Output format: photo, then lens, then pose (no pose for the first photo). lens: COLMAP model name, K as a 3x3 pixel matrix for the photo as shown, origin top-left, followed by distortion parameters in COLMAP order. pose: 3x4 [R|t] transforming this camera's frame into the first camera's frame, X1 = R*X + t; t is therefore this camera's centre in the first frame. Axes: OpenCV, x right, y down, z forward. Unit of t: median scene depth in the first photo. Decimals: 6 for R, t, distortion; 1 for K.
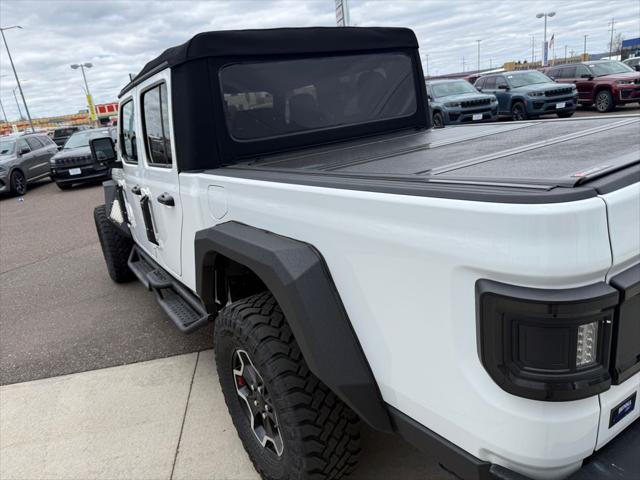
lens RADIAL K [[453.3, 0, 319.3], [0, 453.3, 243.3], [0, 0, 1]] dist [0.040085, -0.052293]
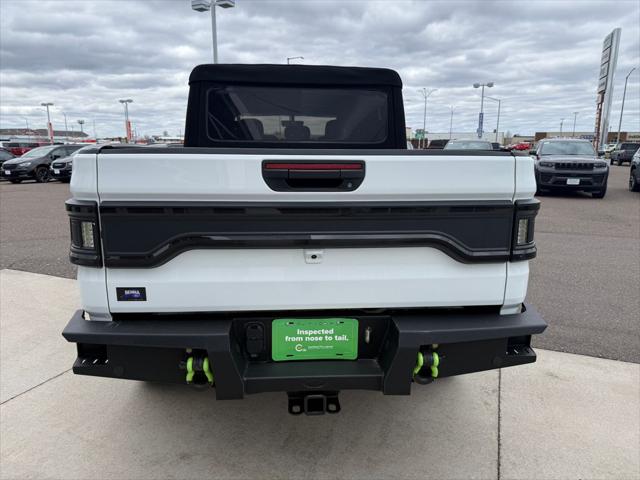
lens RADIAL K [[453.3, 0, 323.1], [0, 453.3, 242.2], [0, 0, 1]] dist [0.040085, -0.052293]
pose [[0.867095, 0.217715, -0.448047, 0.567909], [-0.248171, 0.968669, -0.009583, 0.008365], [0.431923, 0.119501, 0.893959, -0.055868]]
